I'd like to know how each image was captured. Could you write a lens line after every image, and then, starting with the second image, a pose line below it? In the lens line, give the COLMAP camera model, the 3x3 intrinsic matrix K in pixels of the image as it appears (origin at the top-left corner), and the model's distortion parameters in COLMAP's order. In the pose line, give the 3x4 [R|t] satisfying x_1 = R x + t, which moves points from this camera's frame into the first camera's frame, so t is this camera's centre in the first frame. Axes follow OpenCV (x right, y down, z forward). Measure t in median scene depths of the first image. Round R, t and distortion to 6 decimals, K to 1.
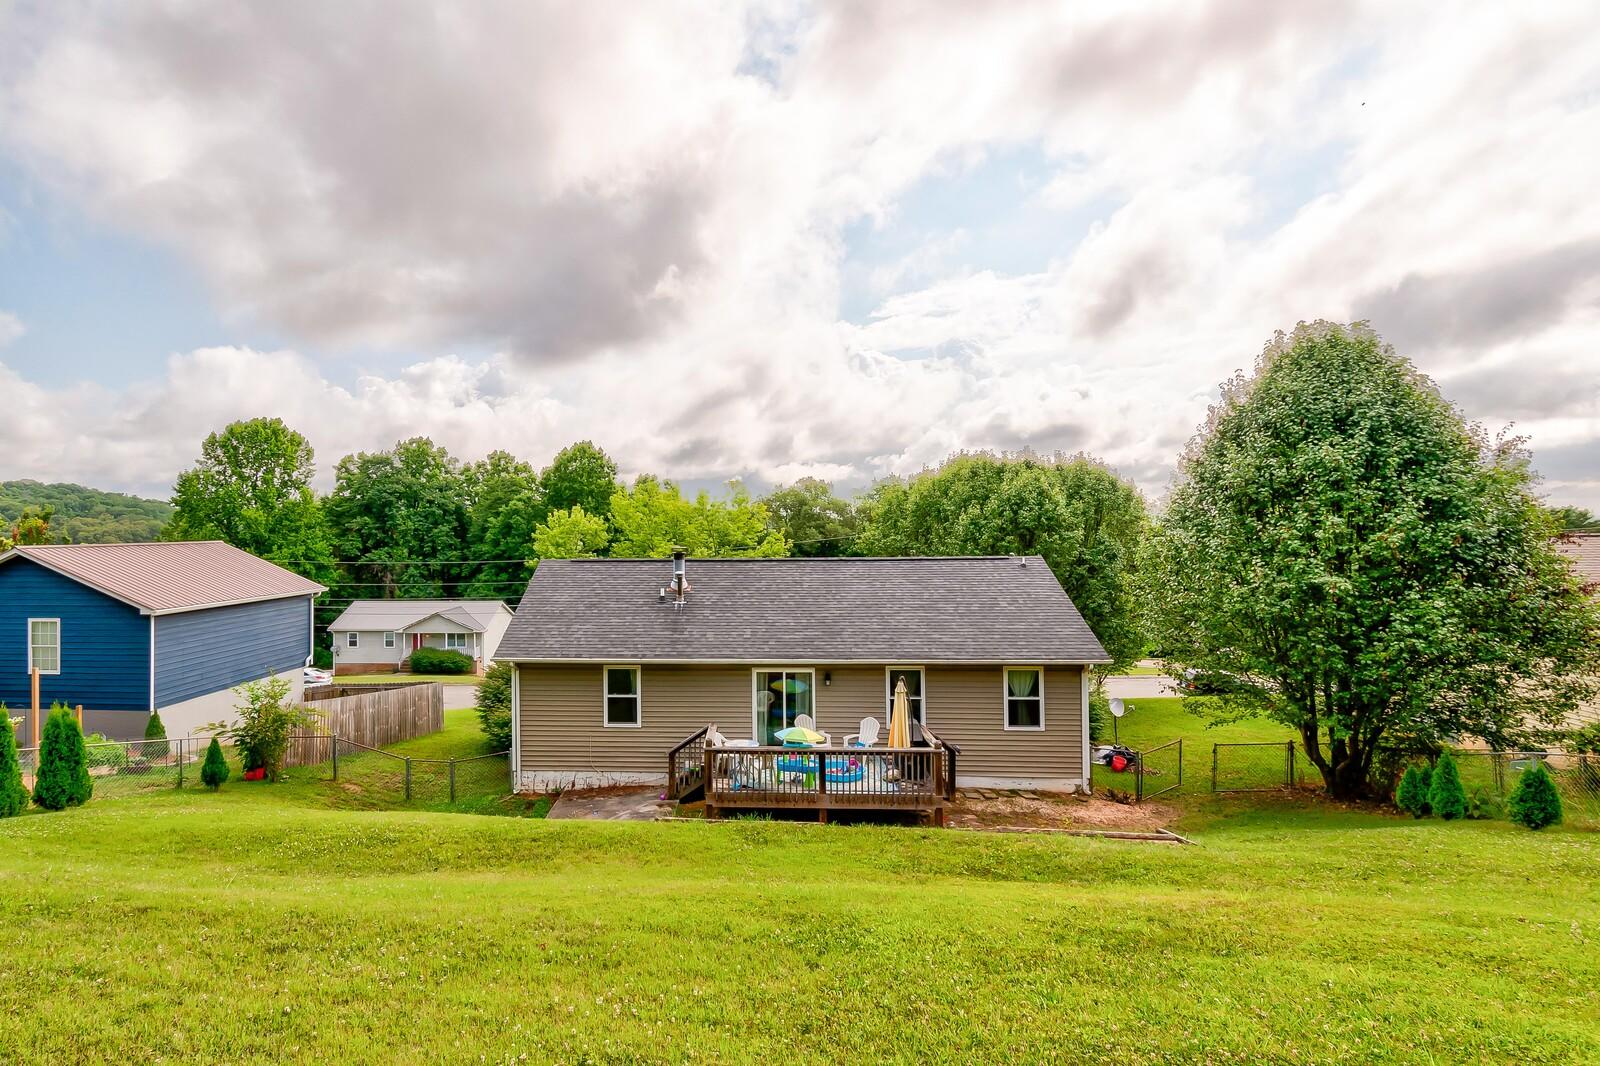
lens RADIAL K [[792.5, 0, 722.1], [0, 792.5, 533.4], [0, 0, 1]] dist [0.000343, -0.000081]
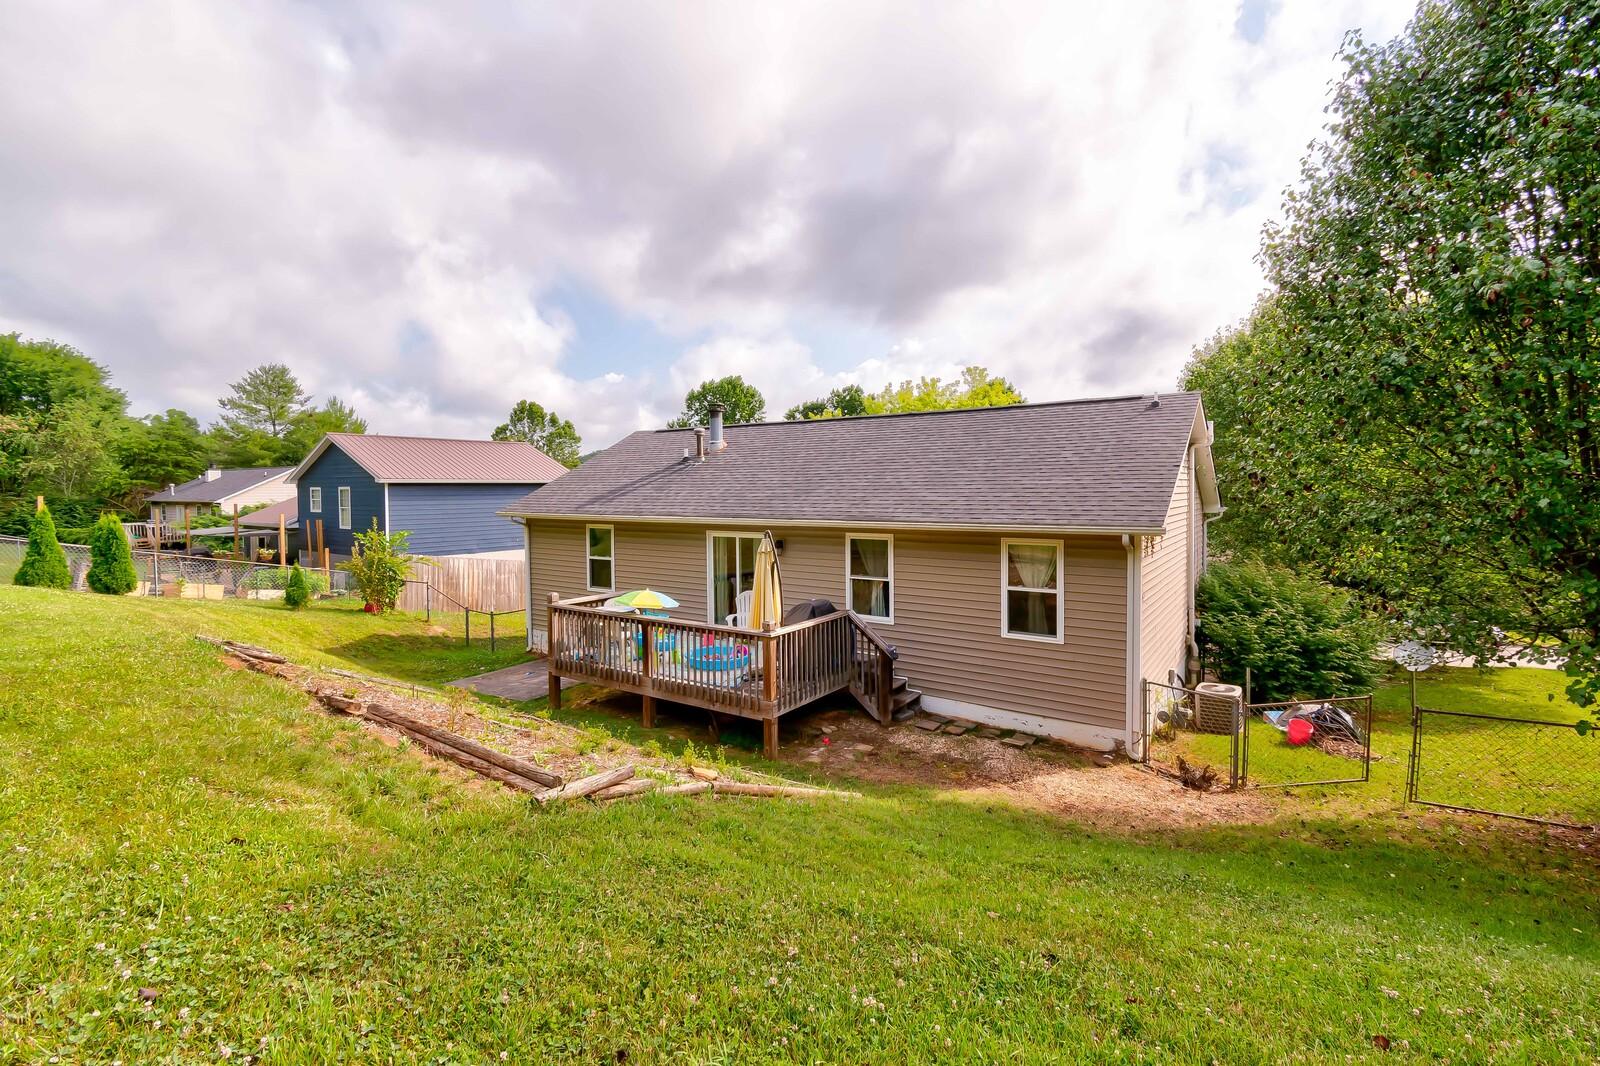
lens RADIAL K [[720.1, 0, 813.7], [0, 720.1, 516.2], [0, 0, 1]] dist [0.001555, 0.000117]
pose [[0.864818, 0.021662, -0.501618, 0.507324], [-0.001117, 0.999149, 0.041221, 0.124398], [0.502084, -0.035088, 0.864107, 0.415028]]
